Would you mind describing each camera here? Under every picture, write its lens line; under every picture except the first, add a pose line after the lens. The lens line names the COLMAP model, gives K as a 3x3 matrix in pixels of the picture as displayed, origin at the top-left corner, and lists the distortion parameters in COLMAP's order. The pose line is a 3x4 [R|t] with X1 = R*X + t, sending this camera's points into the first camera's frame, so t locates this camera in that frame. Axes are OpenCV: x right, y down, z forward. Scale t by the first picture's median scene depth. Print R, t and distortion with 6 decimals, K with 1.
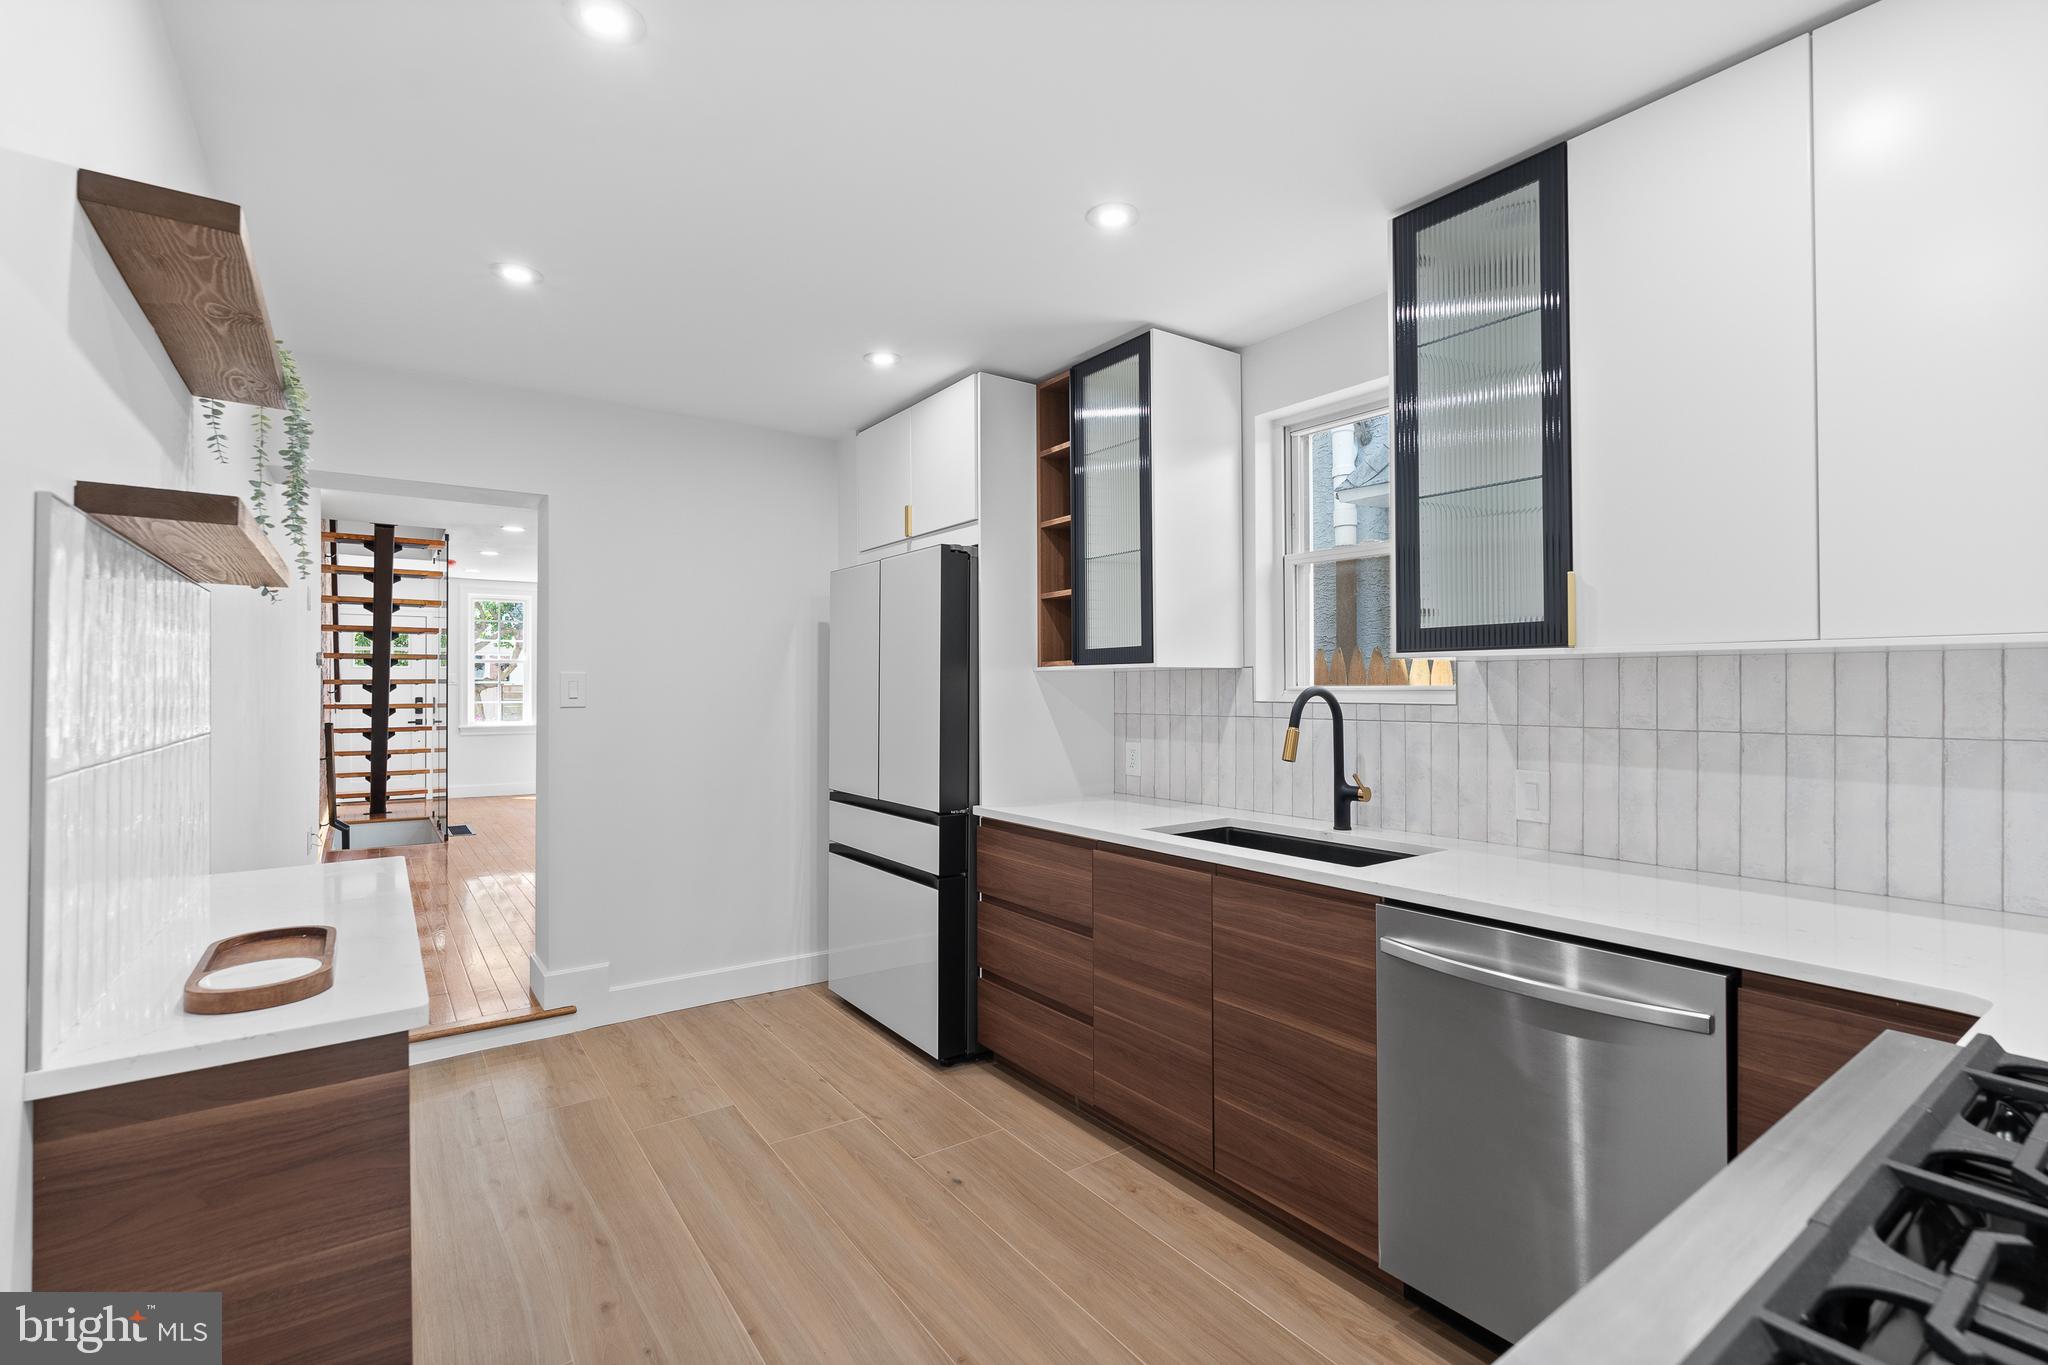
lens RADIAL K [[916.5, 0, 1025.1], [0, 916.5, 694.7], [0, 0, 1]] dist [-0.001934, -0.000327]
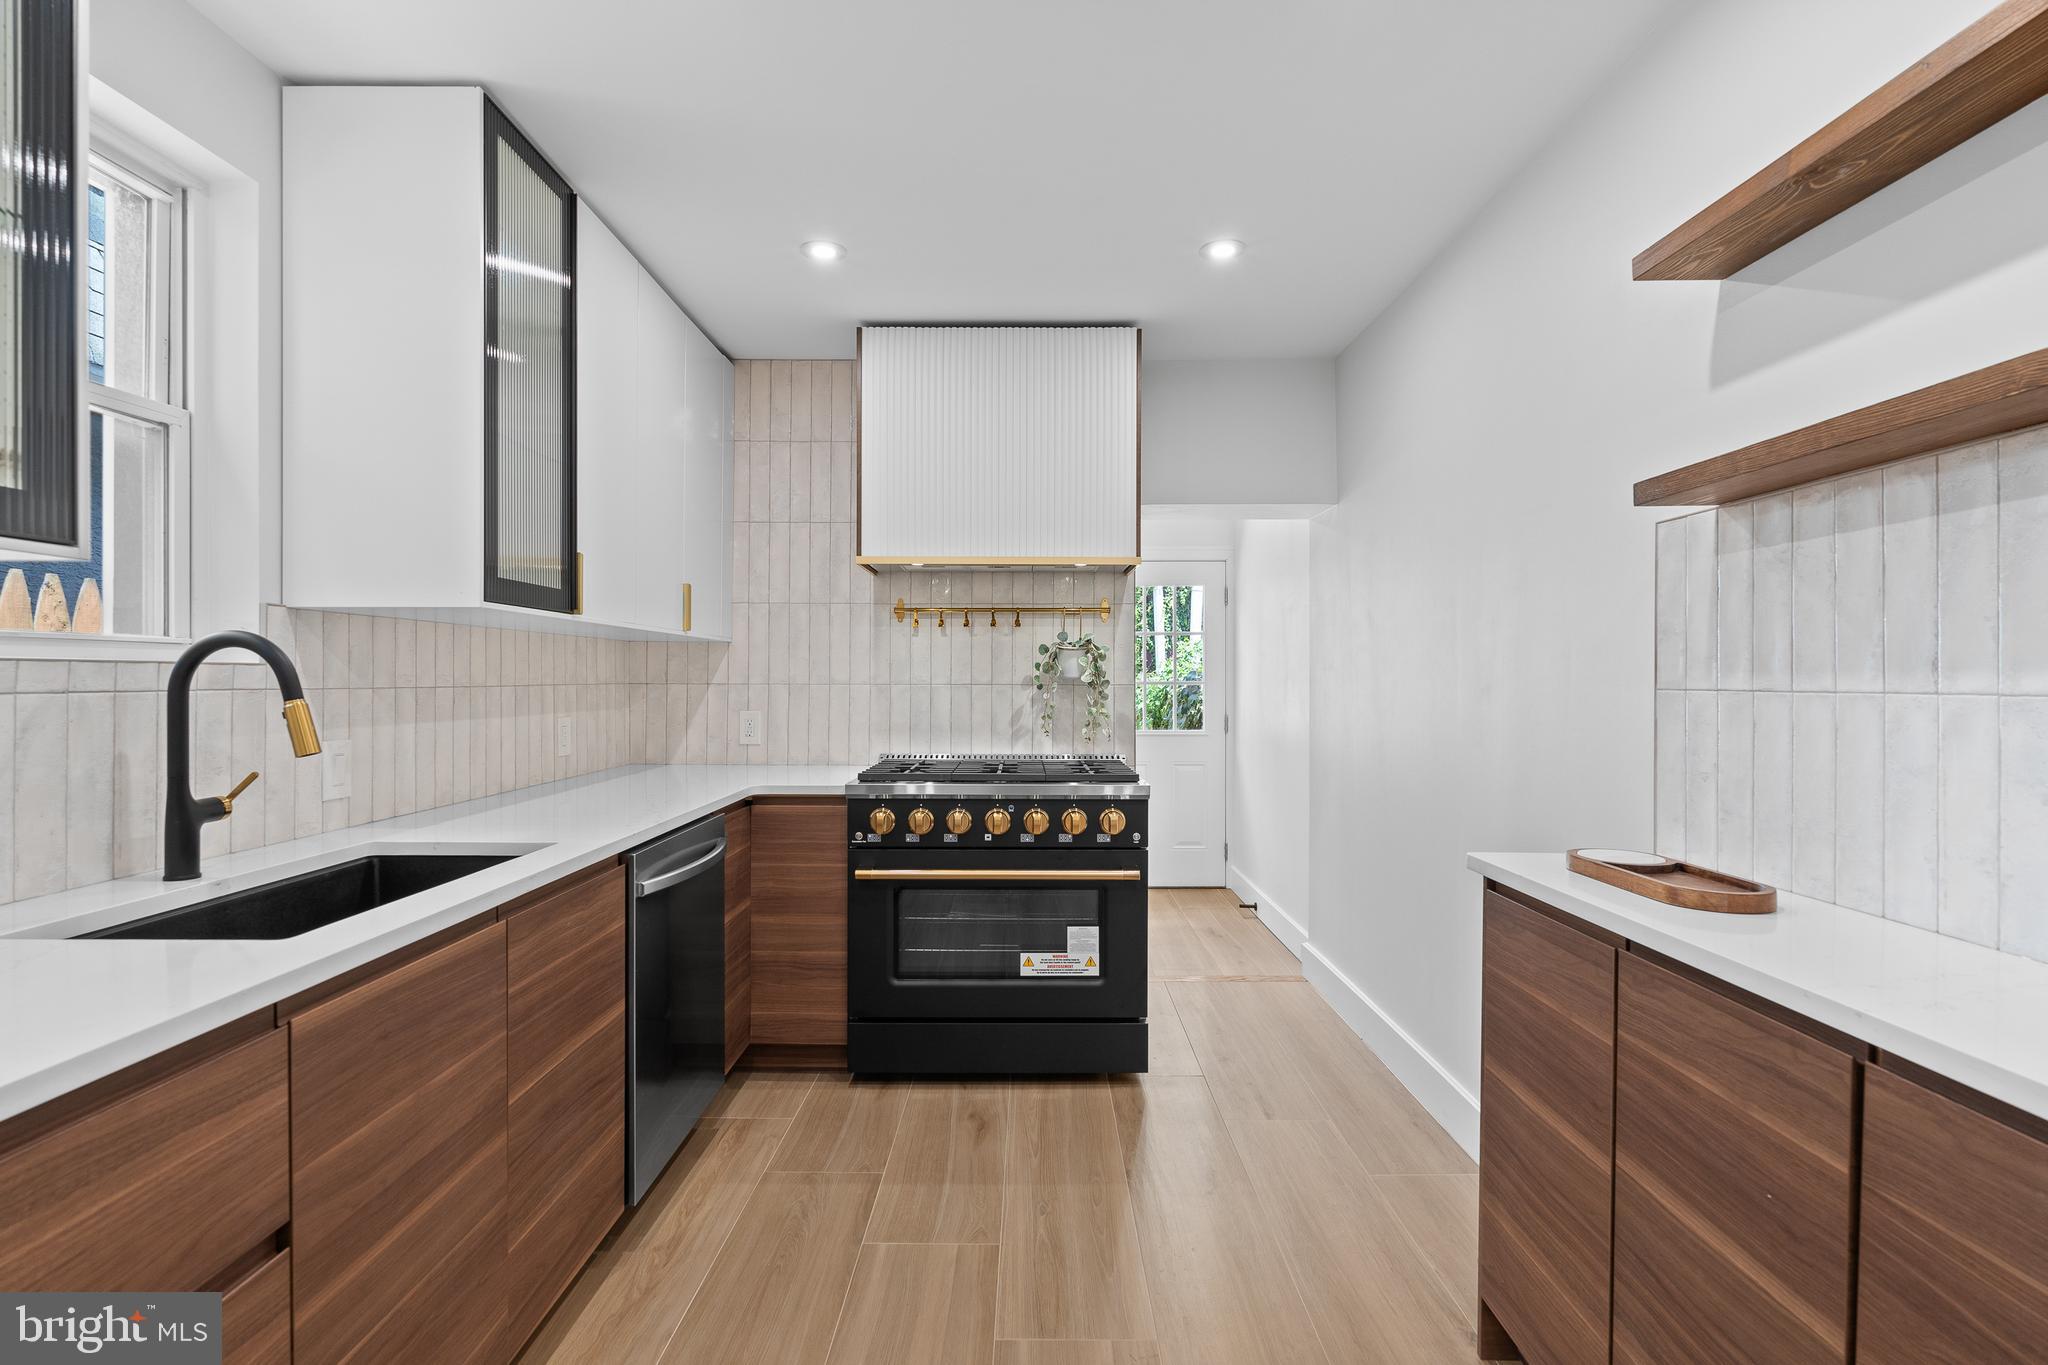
lens RADIAL K [[916.5, 0, 1025.1], [0, 916.5, 694.7], [0, 0, 1]] dist [-0.001934, -0.000327]
pose [[-0.803509, -0.009410, 0.595218, -0.483257], [0.005499, 0.999715, 0.023227, 0.023322], [-0.595267, 0.021936, -0.803228, 1.304402]]
